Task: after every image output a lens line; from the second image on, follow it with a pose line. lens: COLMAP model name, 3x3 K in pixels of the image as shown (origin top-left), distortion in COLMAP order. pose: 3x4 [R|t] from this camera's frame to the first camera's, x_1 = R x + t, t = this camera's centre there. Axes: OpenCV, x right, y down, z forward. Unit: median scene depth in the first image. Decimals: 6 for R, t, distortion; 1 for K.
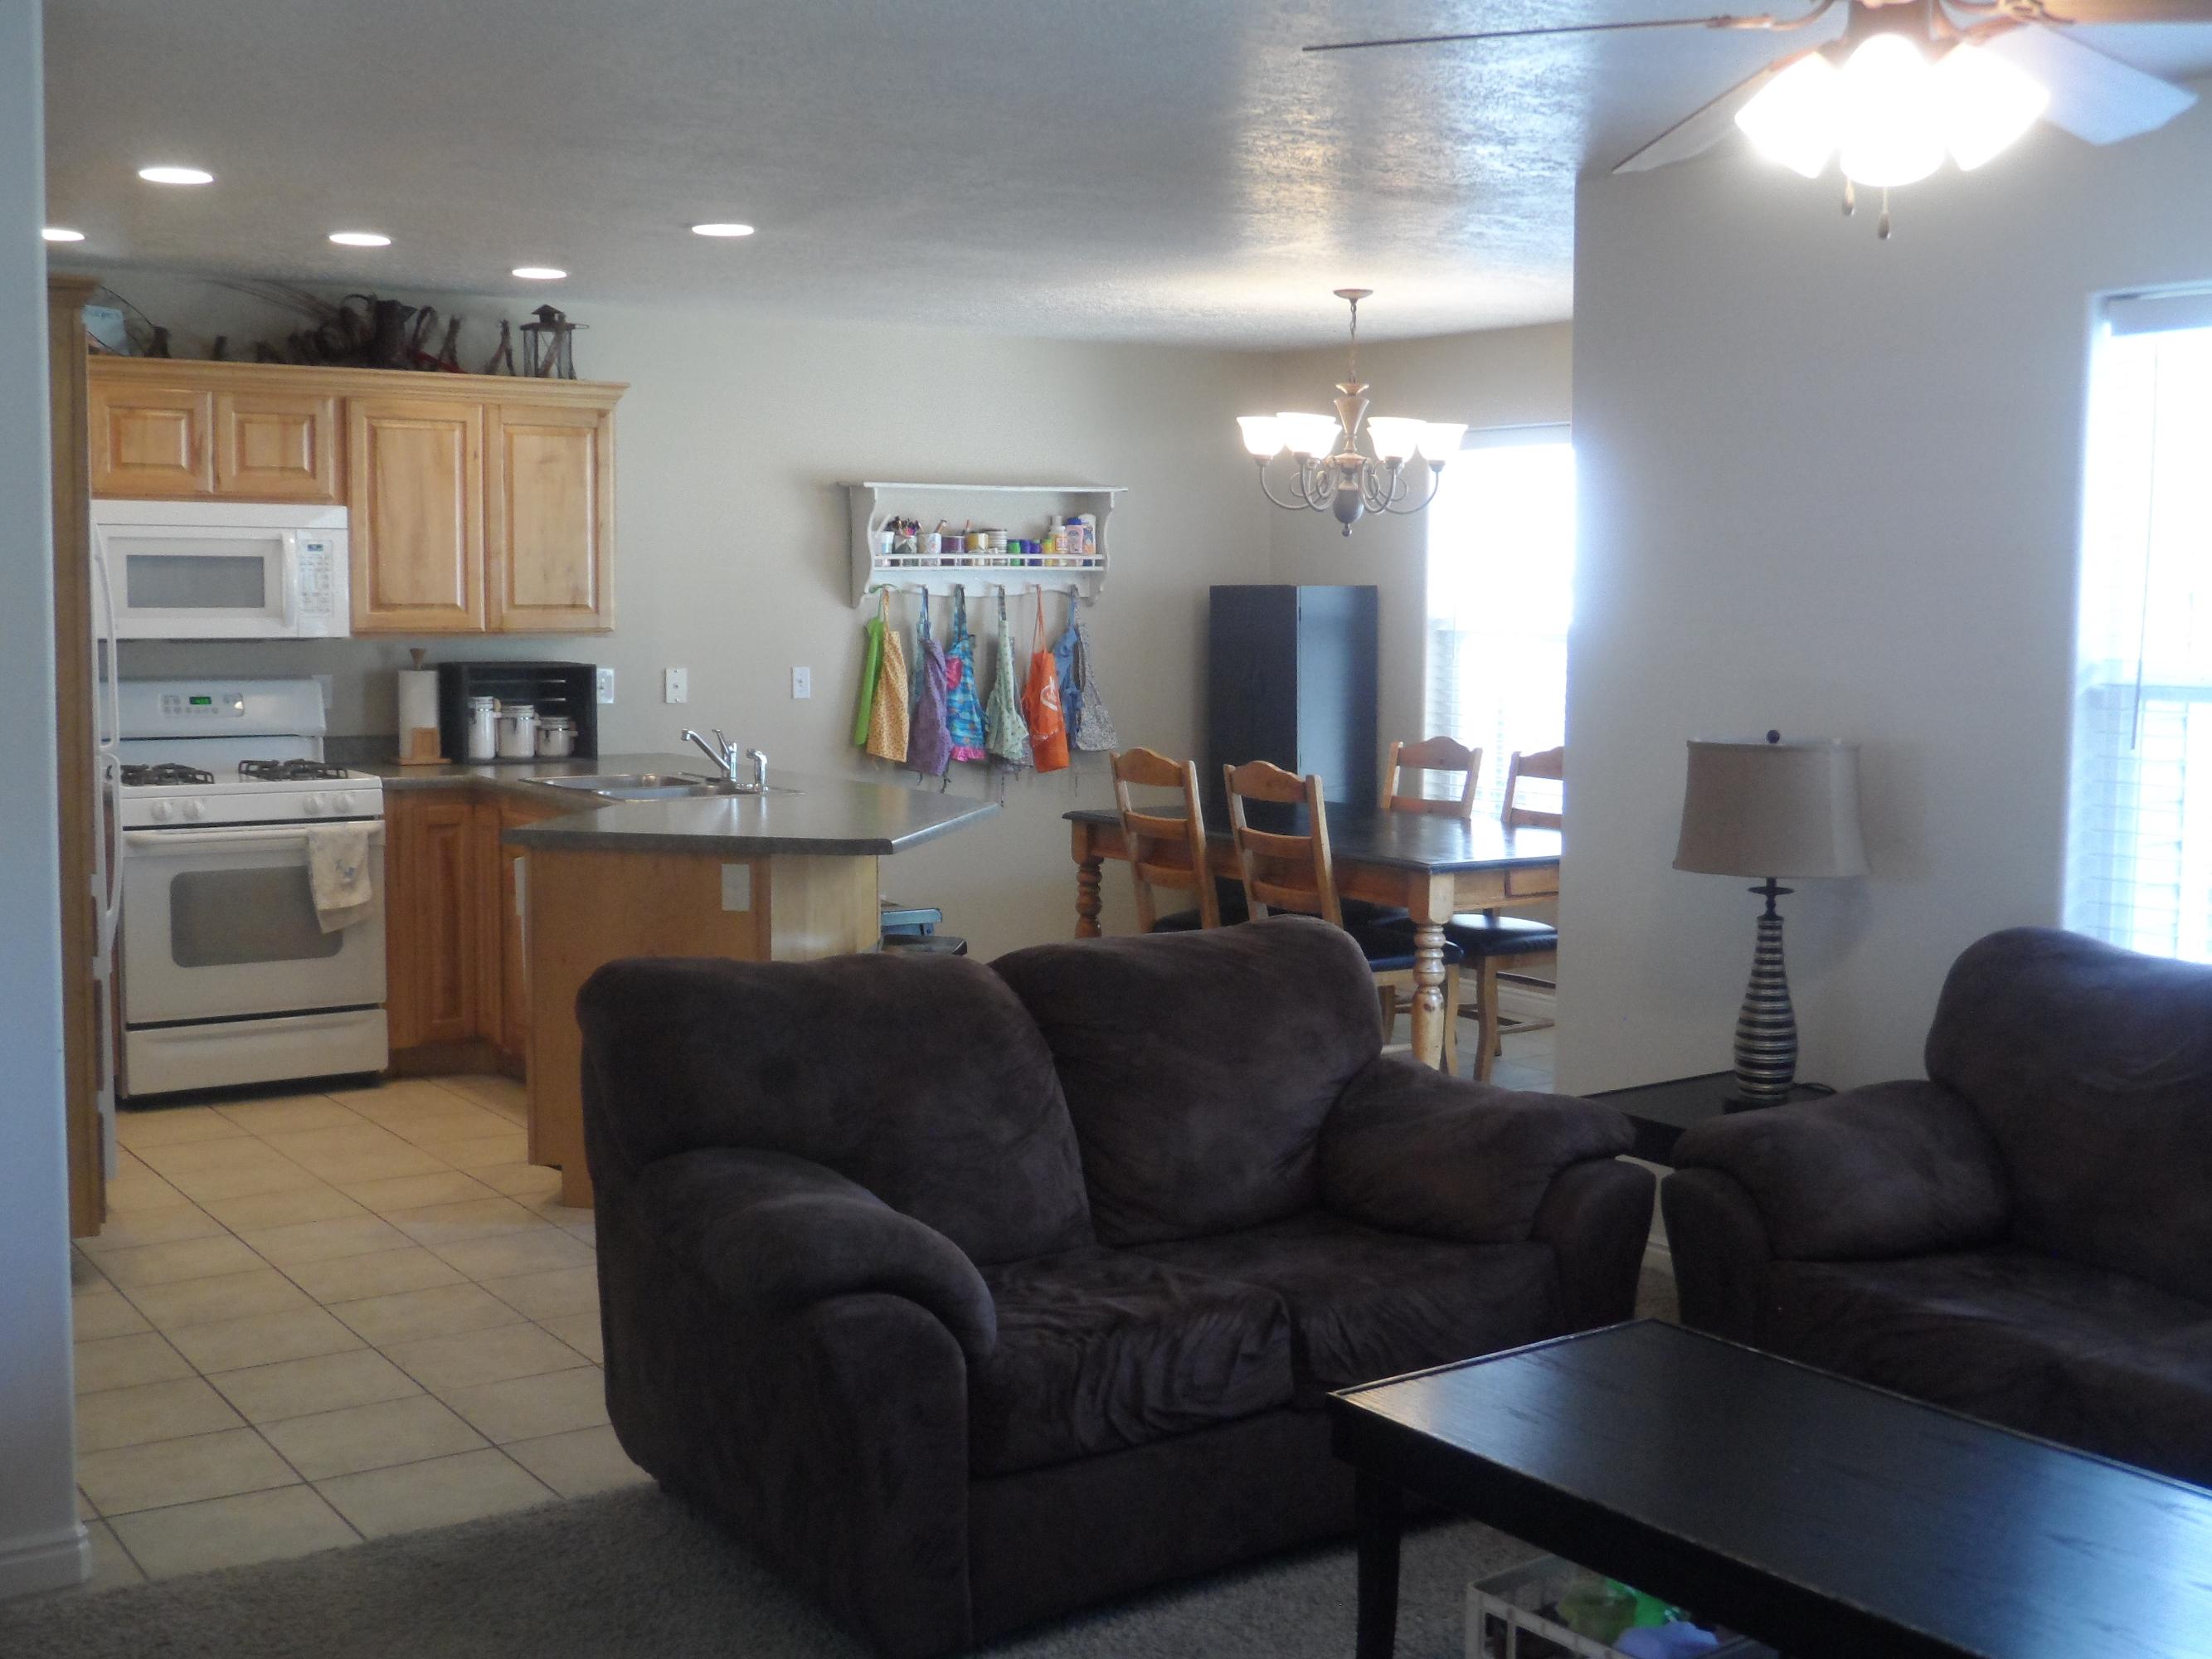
lens RADIAL K [[2576.2, 0, 1106.0], [0, 2576.2, 829.5], [0, 0, 1]] dist [-0.042915, -0.014265]
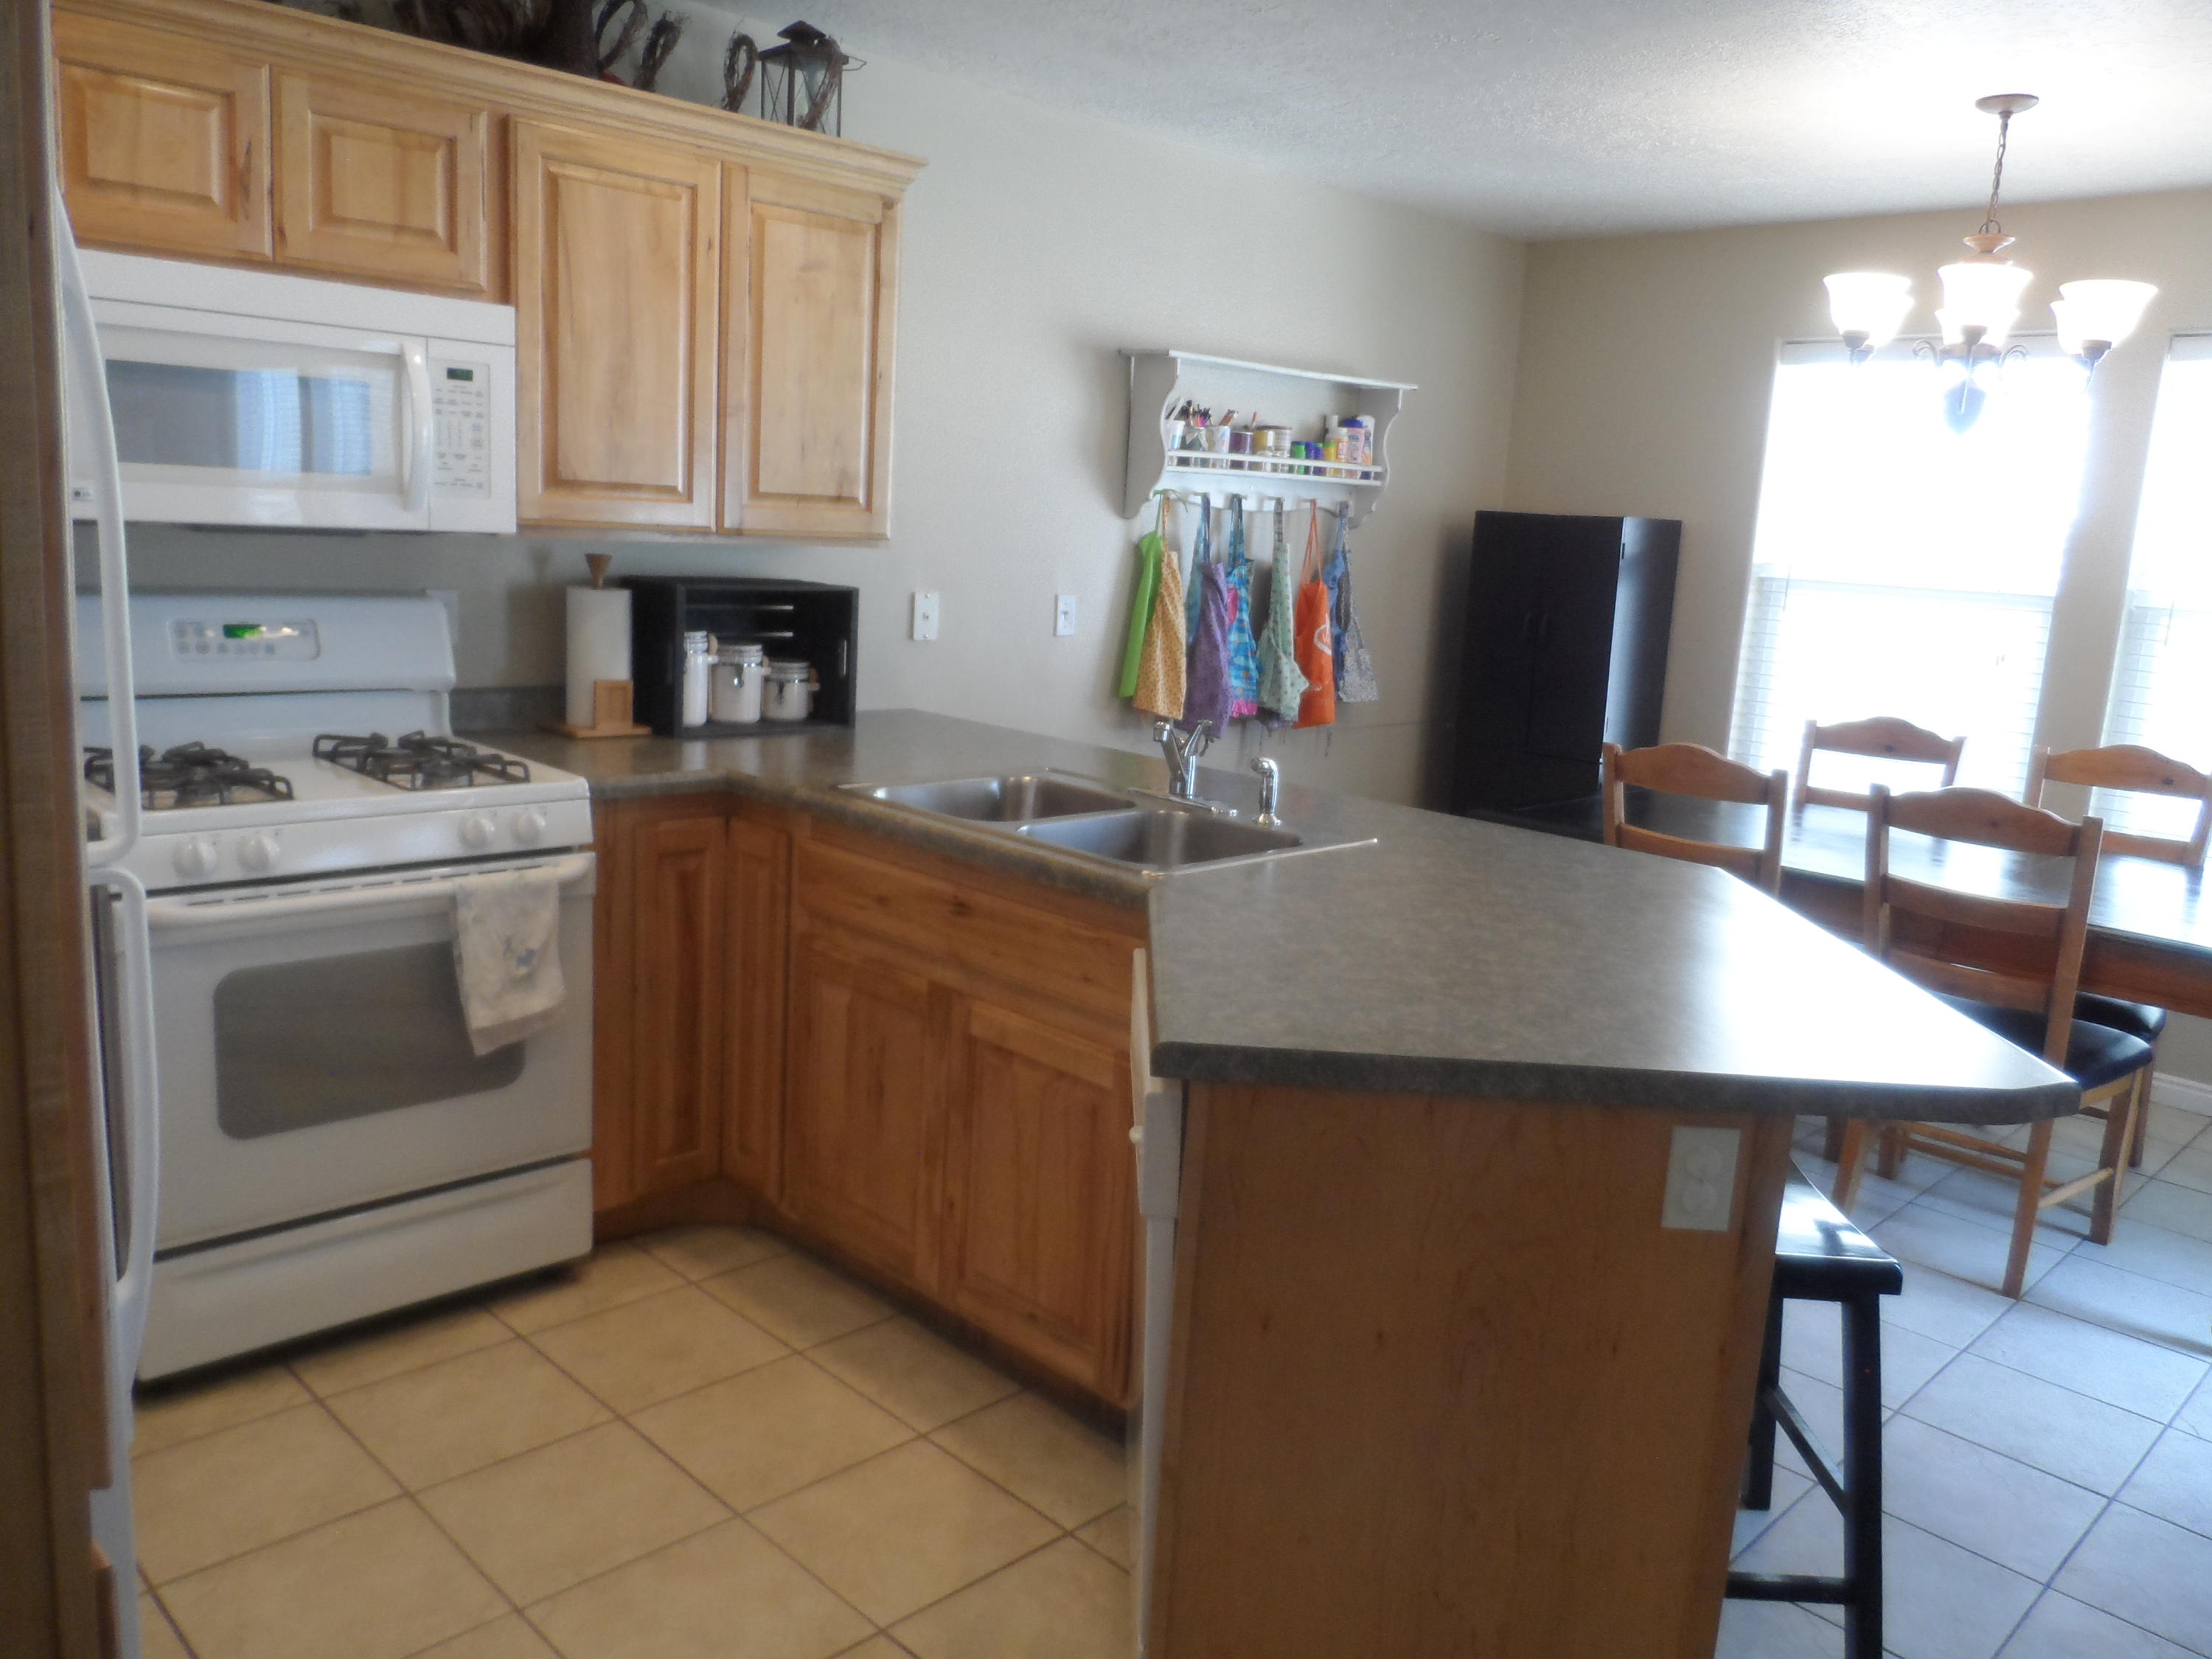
lens RADIAL K [[1697.6, 0, 1106.0], [0, 1697.6, 829.5], [0, 0, 1]] dist [-0.007110, -0.005521]
pose [[0.981462, 0.012184, 0.191268, -0.223872], [-0.030361, 0.995259, 0.092396, -0.045043], [-0.189236, -0.096490, 0.977179, 0.556734]]
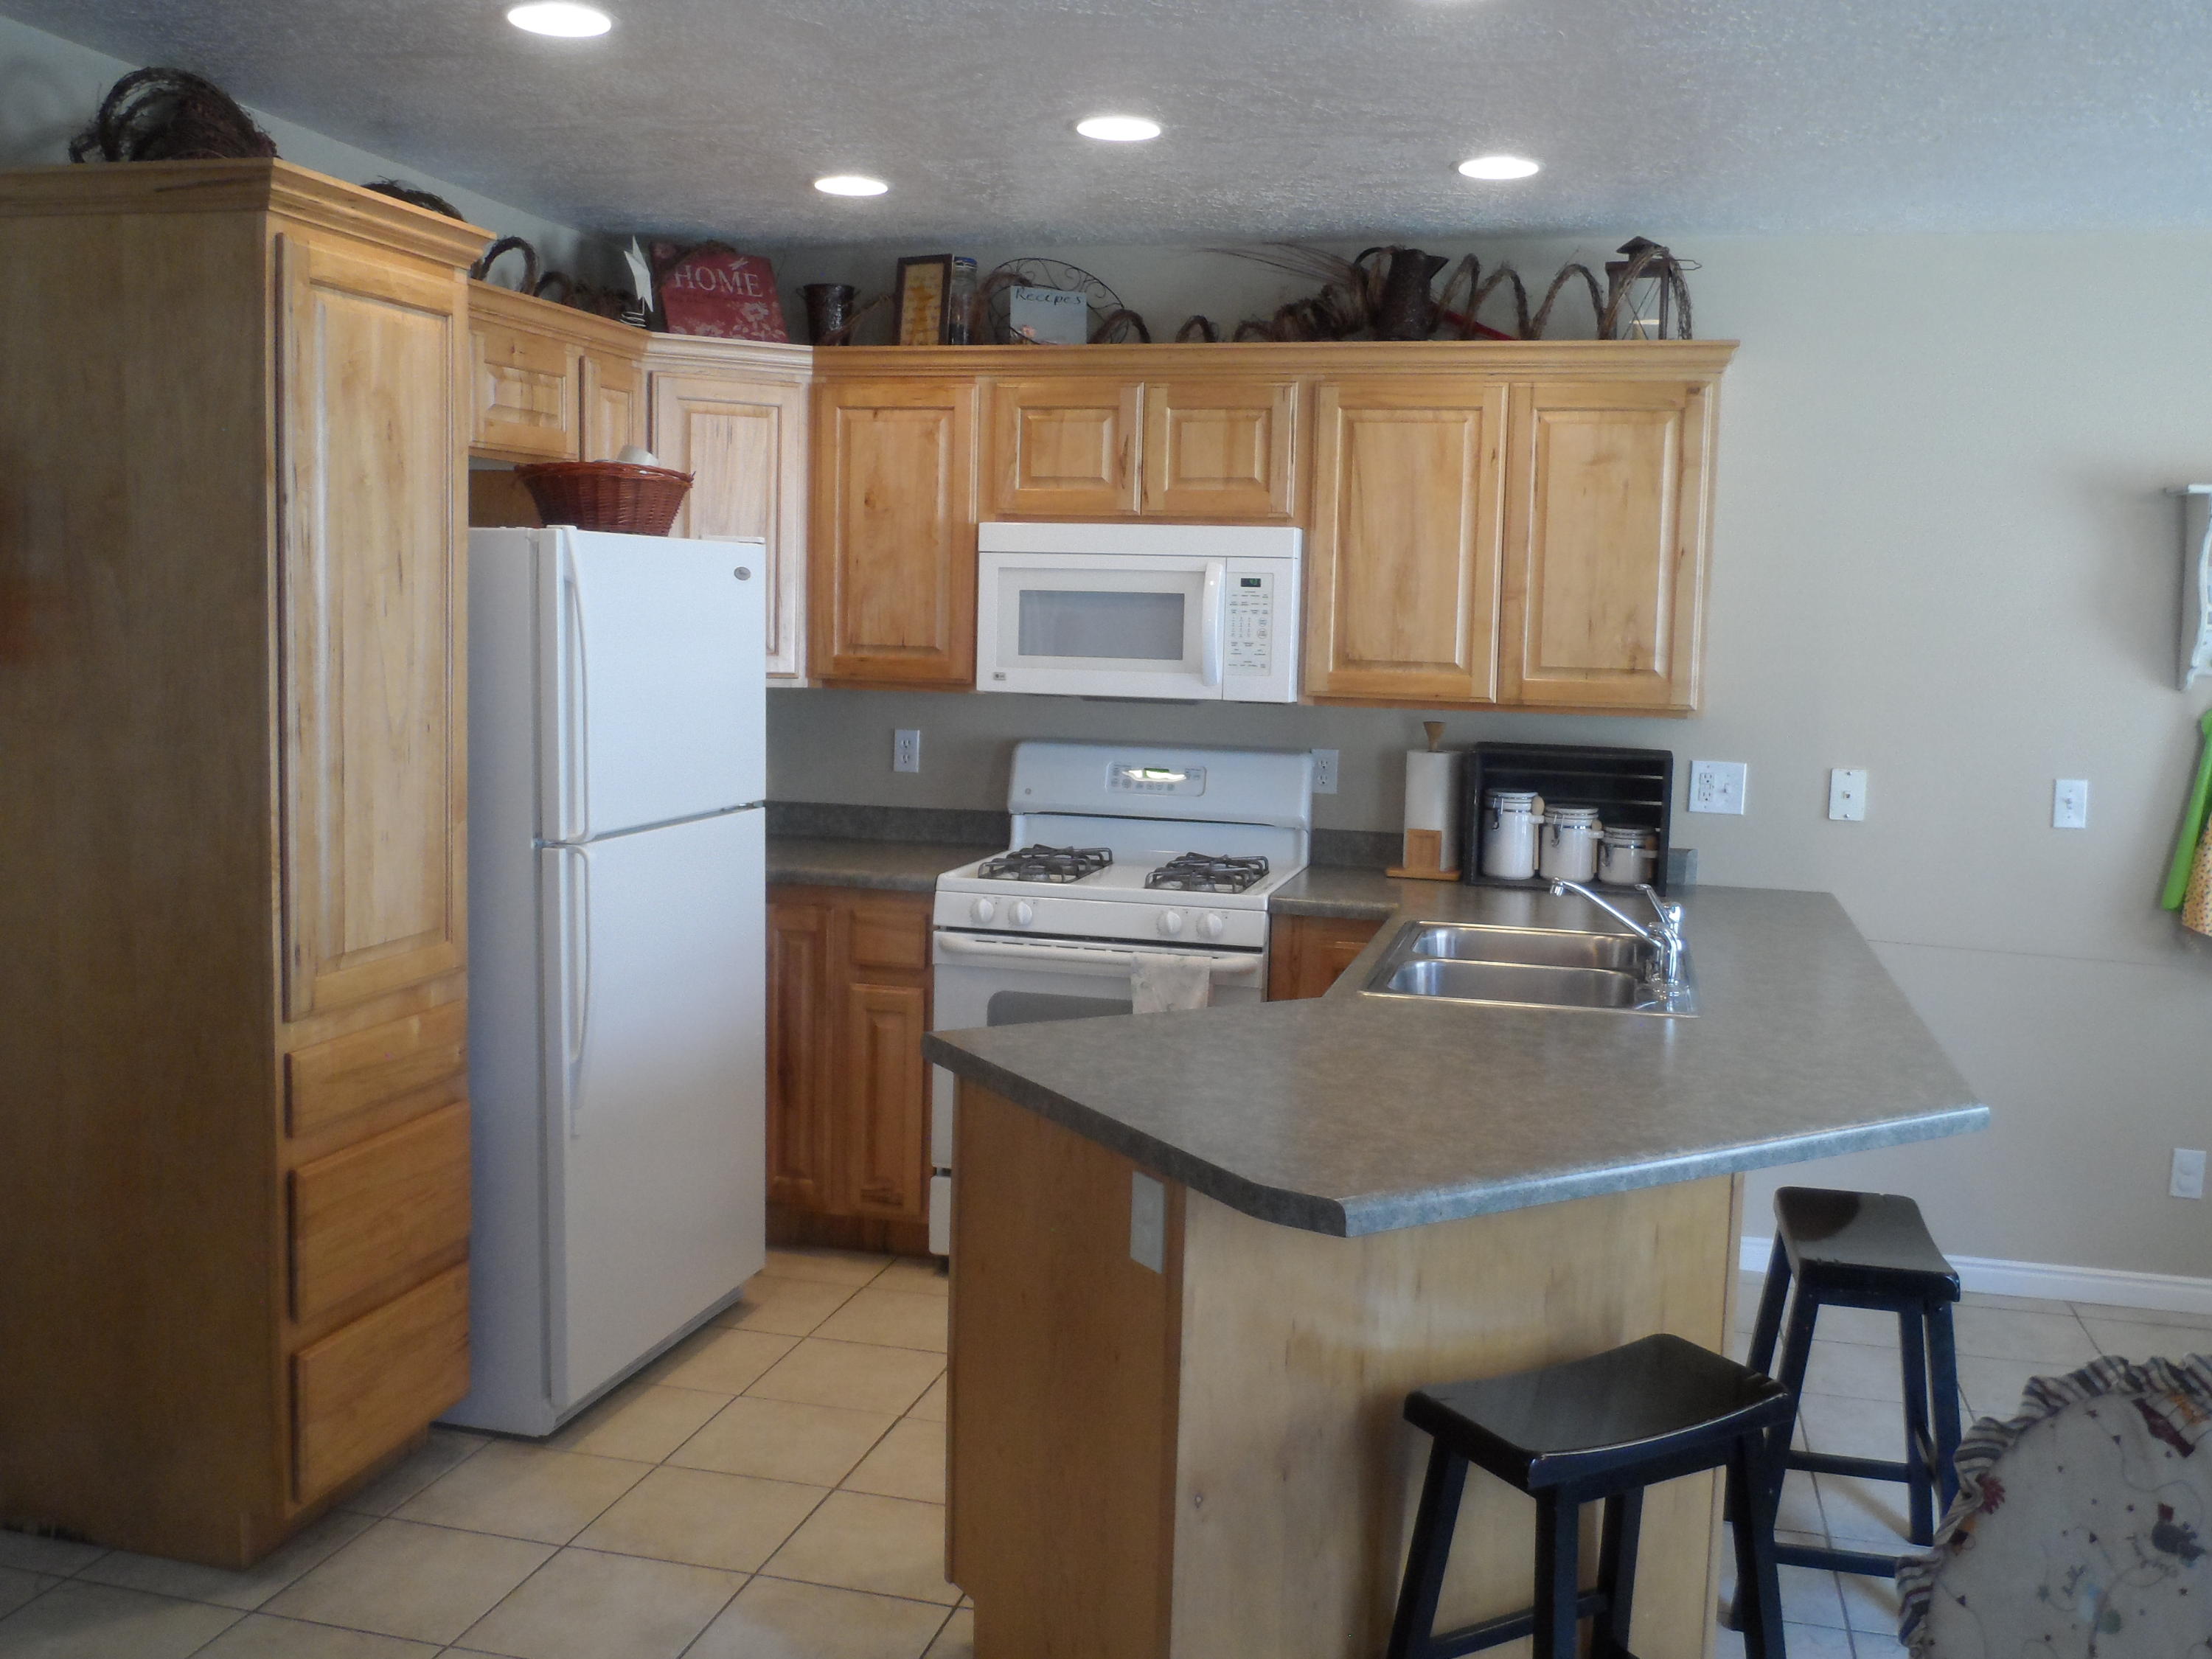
lens RADIAL K [[2019.3, 0, 1106.0], [0, 2019.3, 829.5], [0, 0, 1]] dist [-0.030538, 0.002601]
pose [[0.657561, 0.085271, -0.748560, 0.108406], [-0.090755, 0.995304, 0.033656, -0.050503], [0.747915, 0.045805, 0.662212, 0.543637]]
